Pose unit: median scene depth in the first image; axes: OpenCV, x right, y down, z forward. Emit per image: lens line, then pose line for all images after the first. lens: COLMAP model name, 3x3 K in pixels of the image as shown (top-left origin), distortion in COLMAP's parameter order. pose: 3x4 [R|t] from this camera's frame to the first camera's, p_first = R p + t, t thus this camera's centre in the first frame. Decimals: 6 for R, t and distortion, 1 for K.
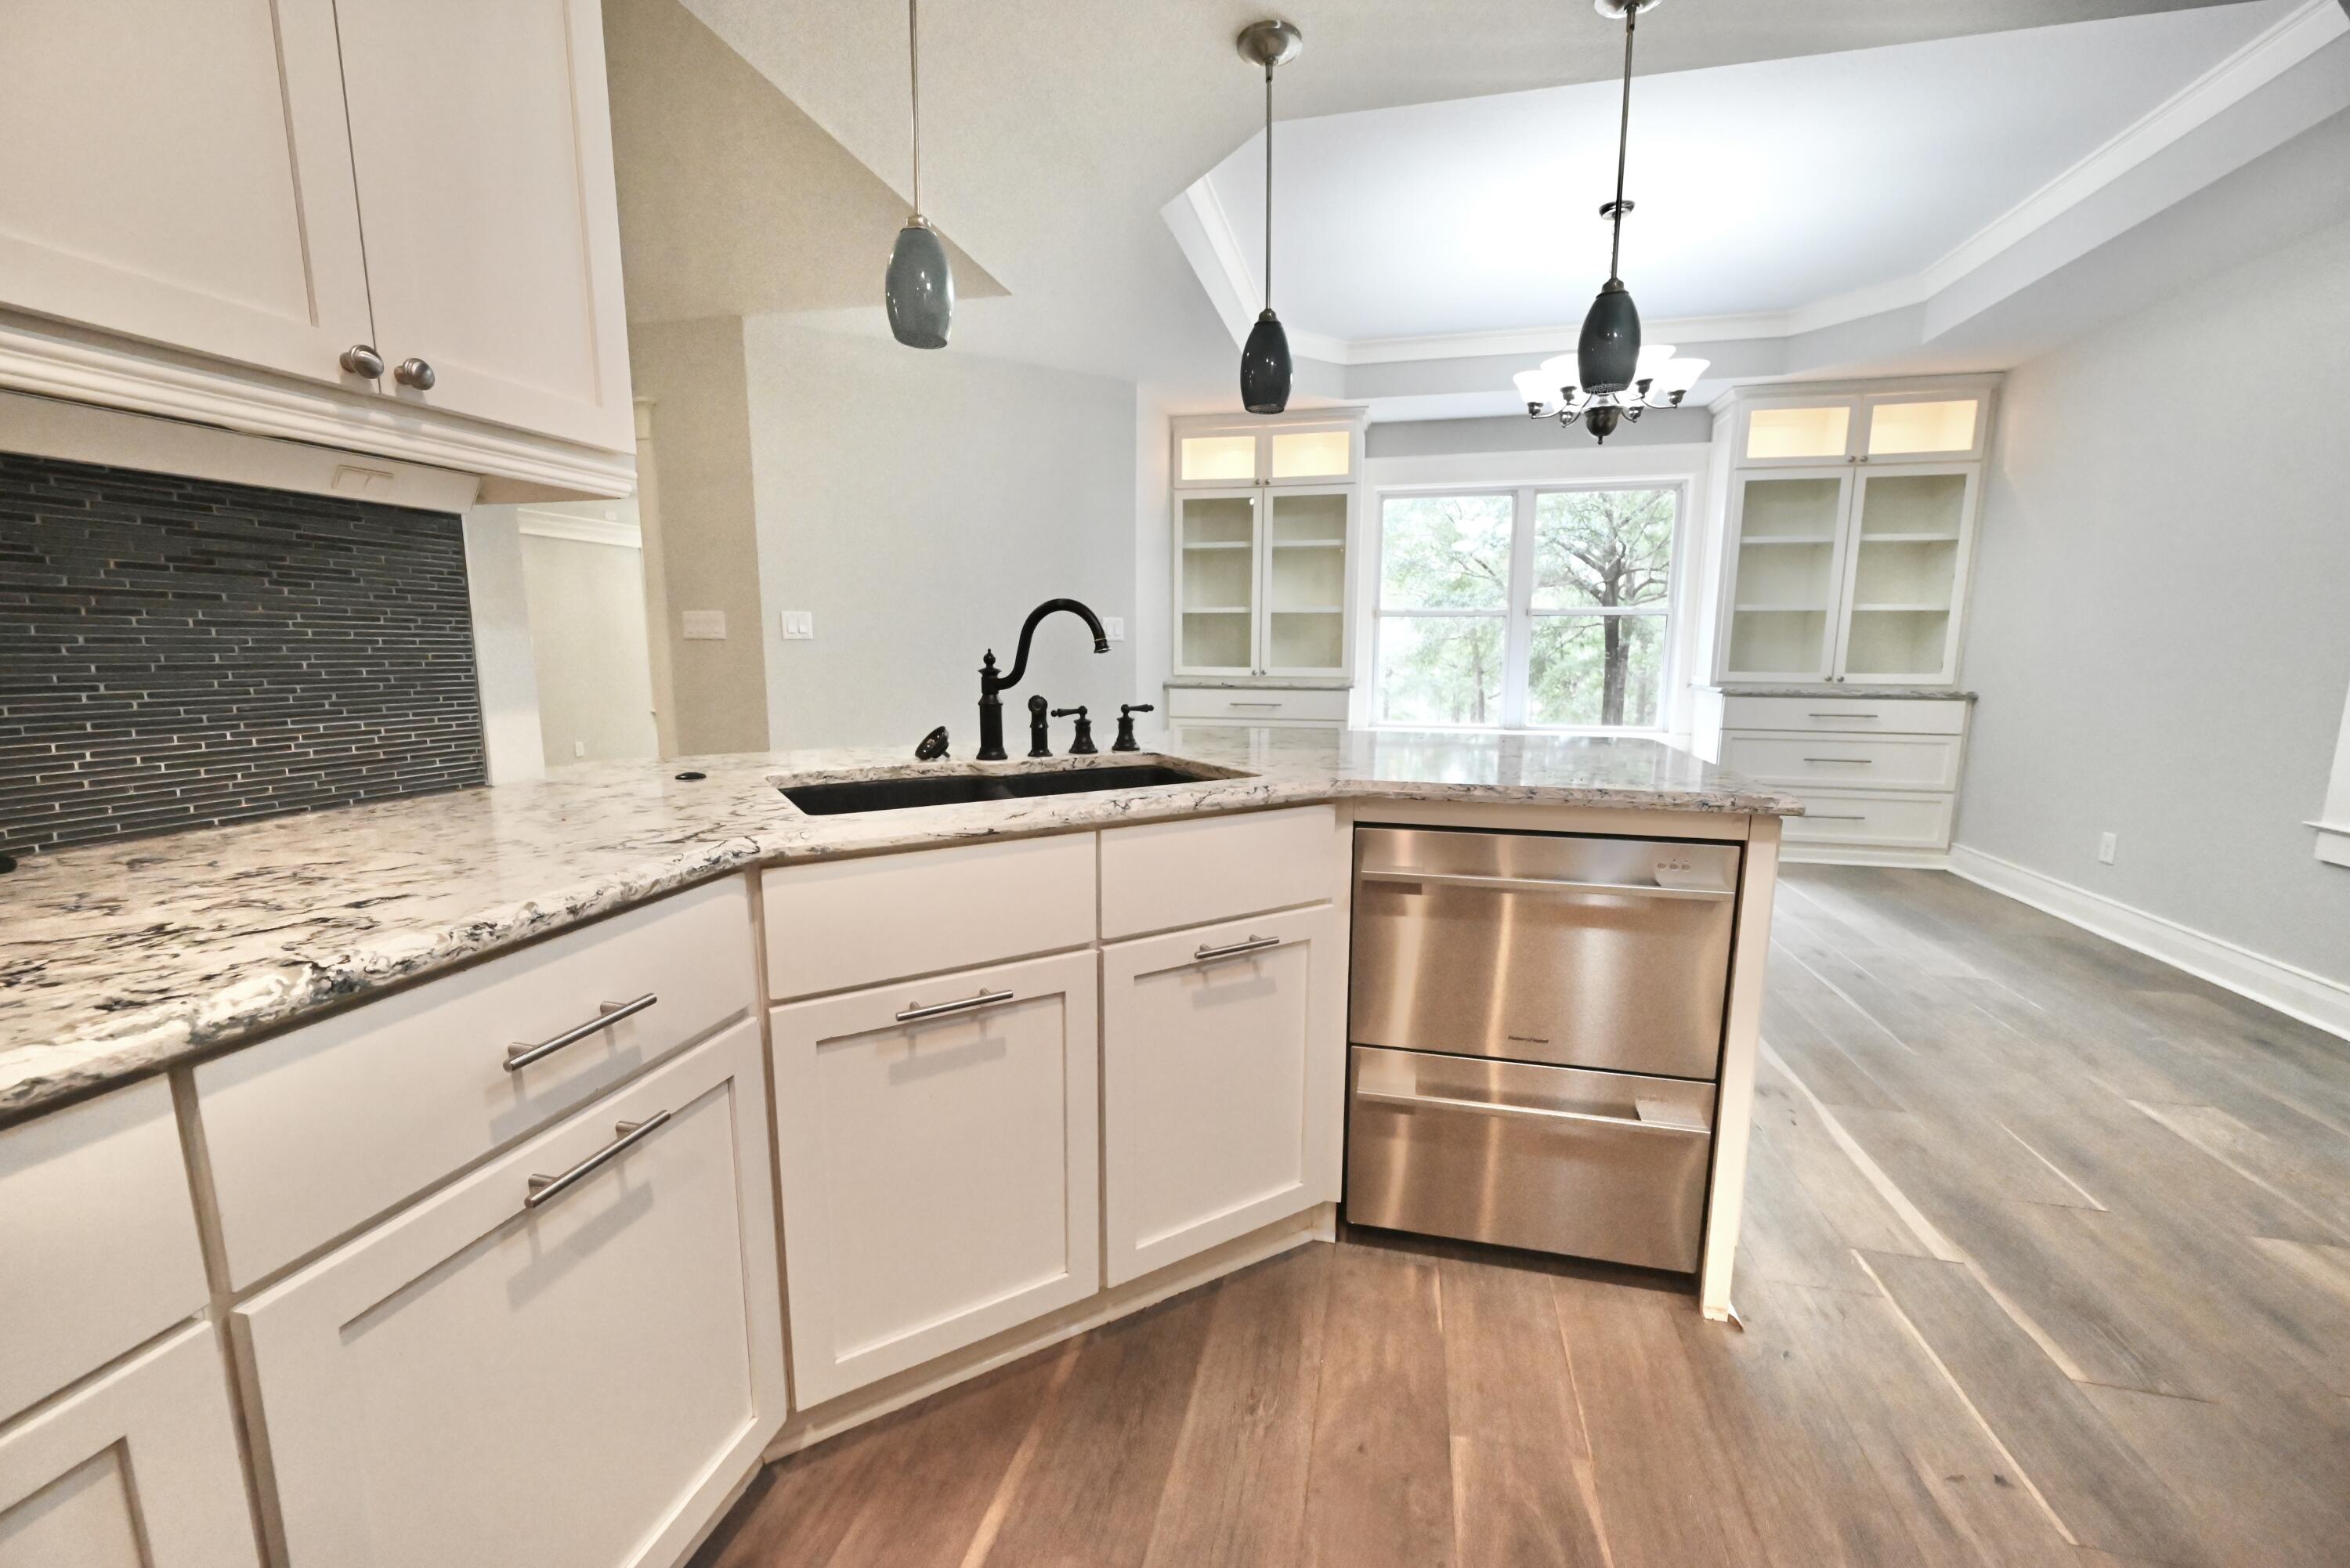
lens RADIAL K [[923.3, 0, 1177.5], [0, 923.3, 788.3], [0, 0, 1]] dist [-0.003451, 0.000921]
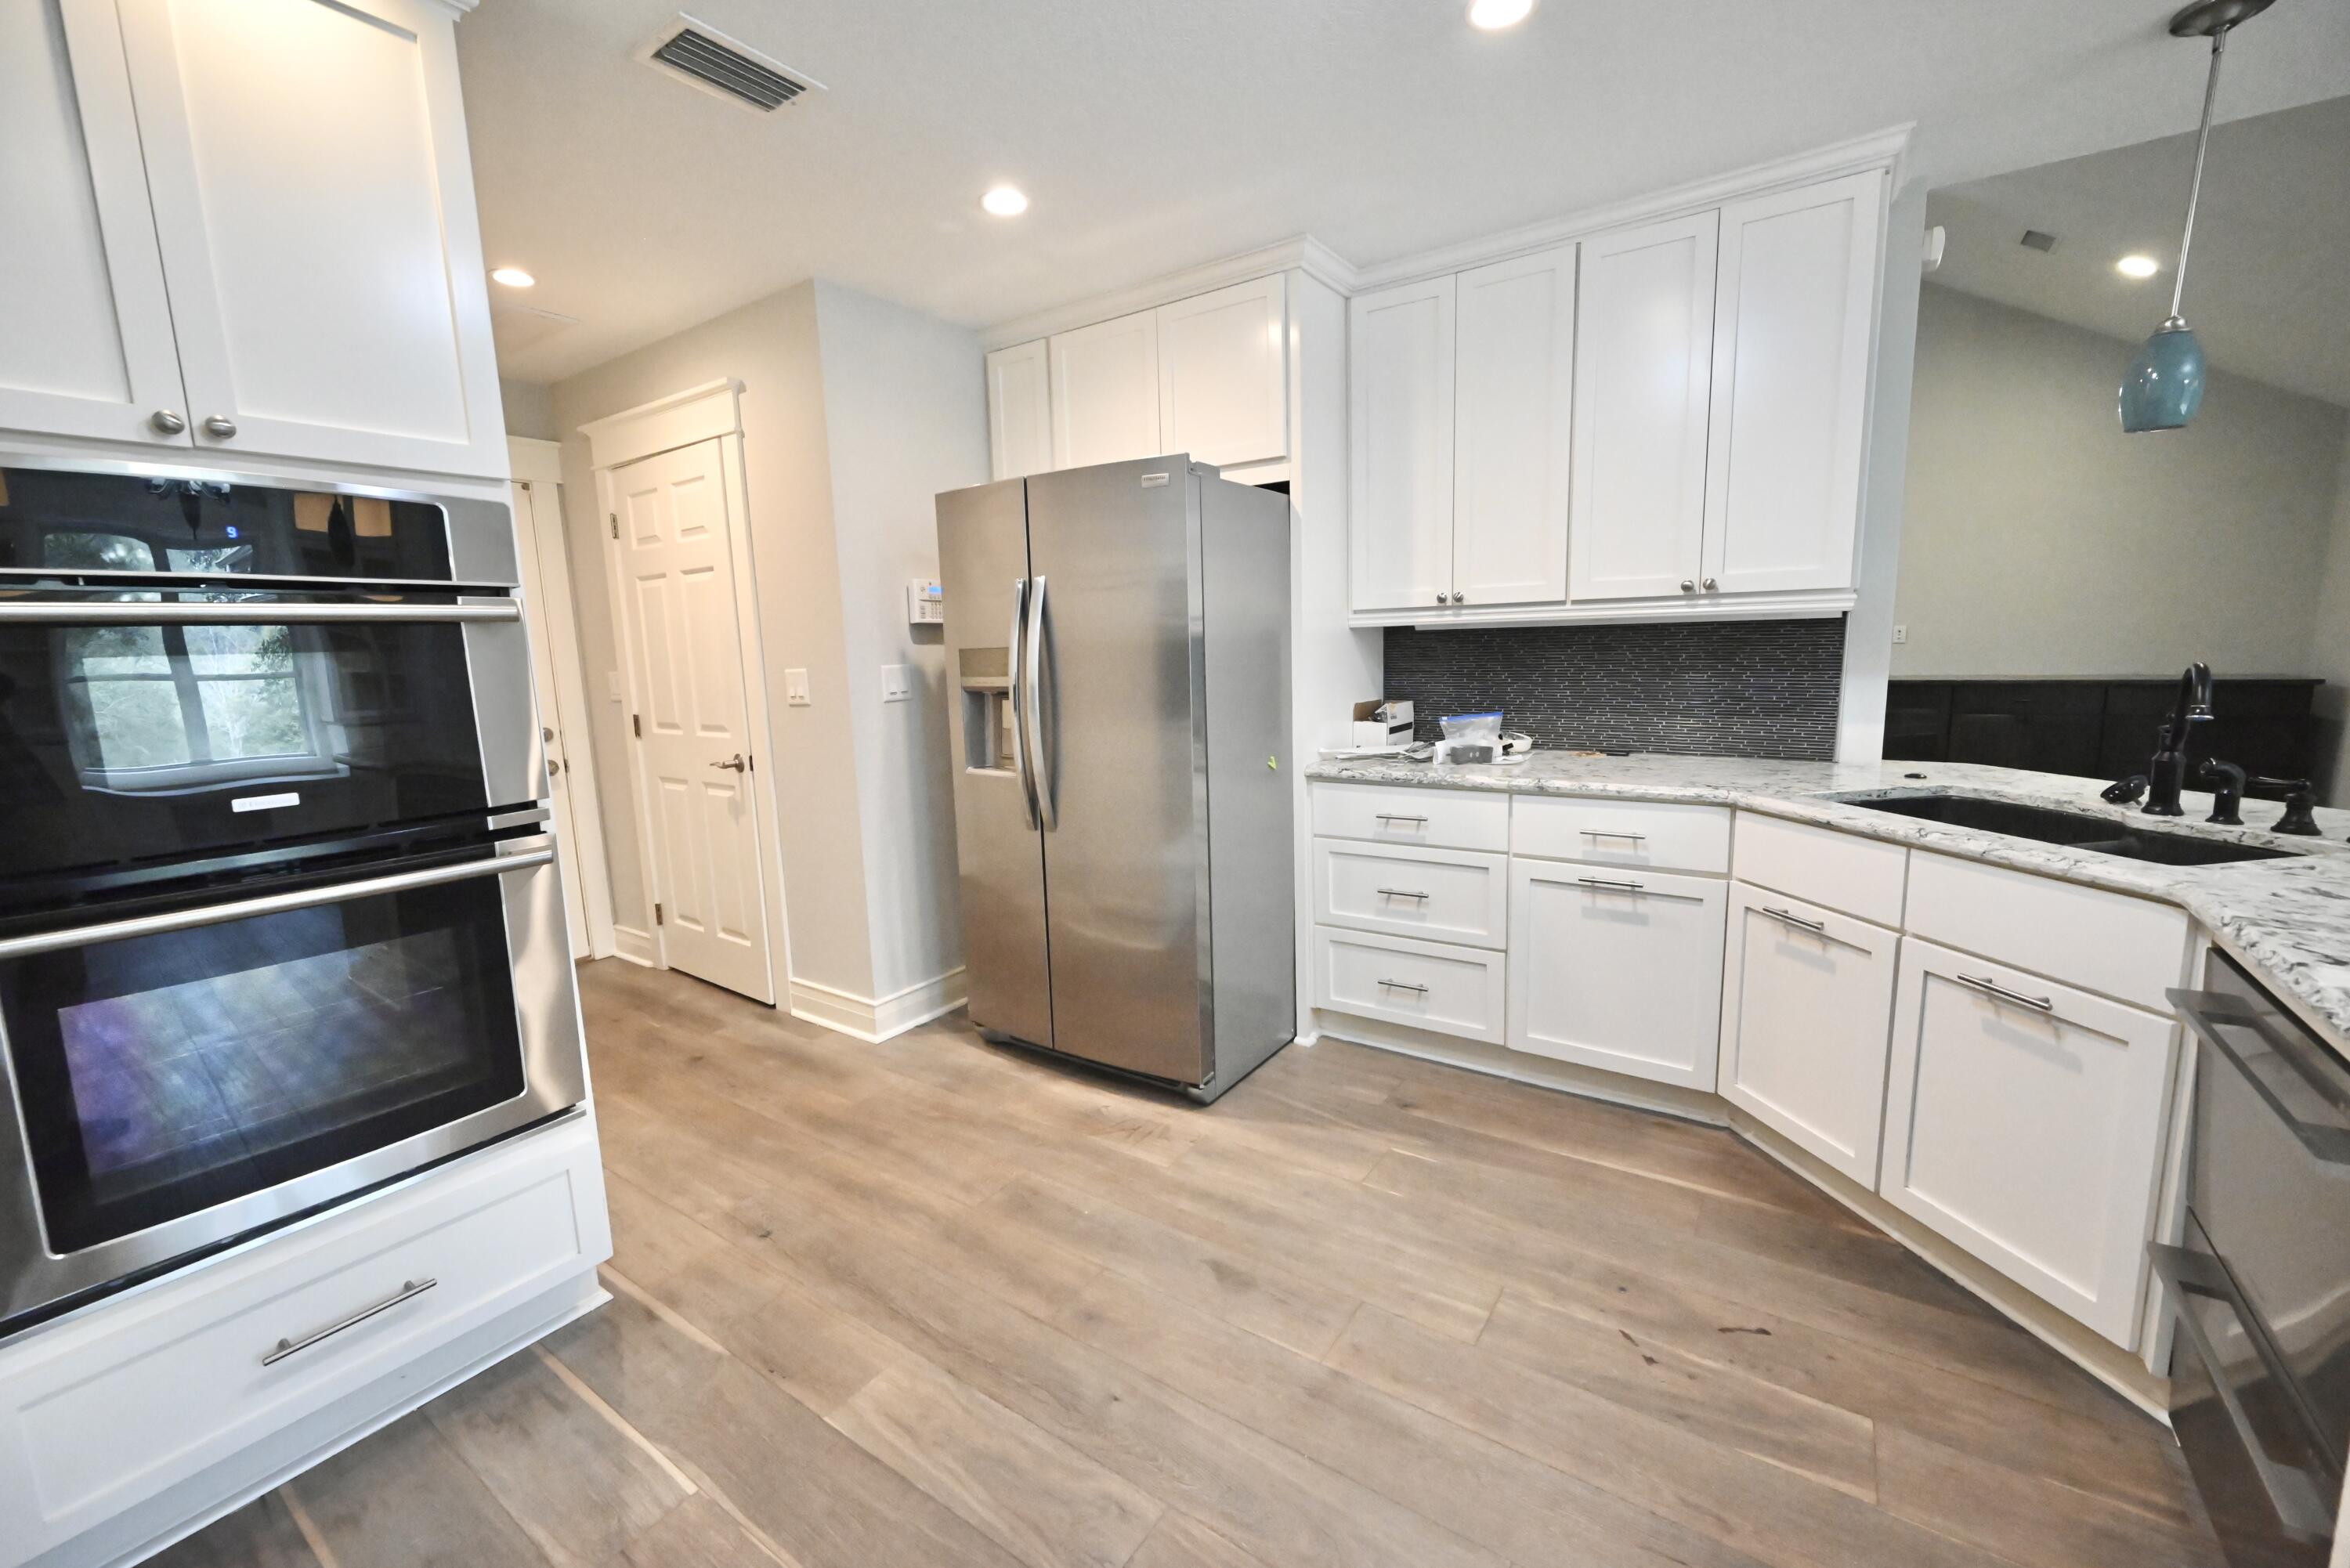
lens RADIAL K [[923.3, 0, 1180.8], [0, 923.3, 777.7], [0, 0, 1]] dist [-0.003451, 0.000921]
pose [[-0.358416, 0.144651, -0.922288, 1.619128], [-0.117485, 0.973080, 0.198273, -0.209311], [0.926140, 0.179419, -0.331773, 0.466502]]
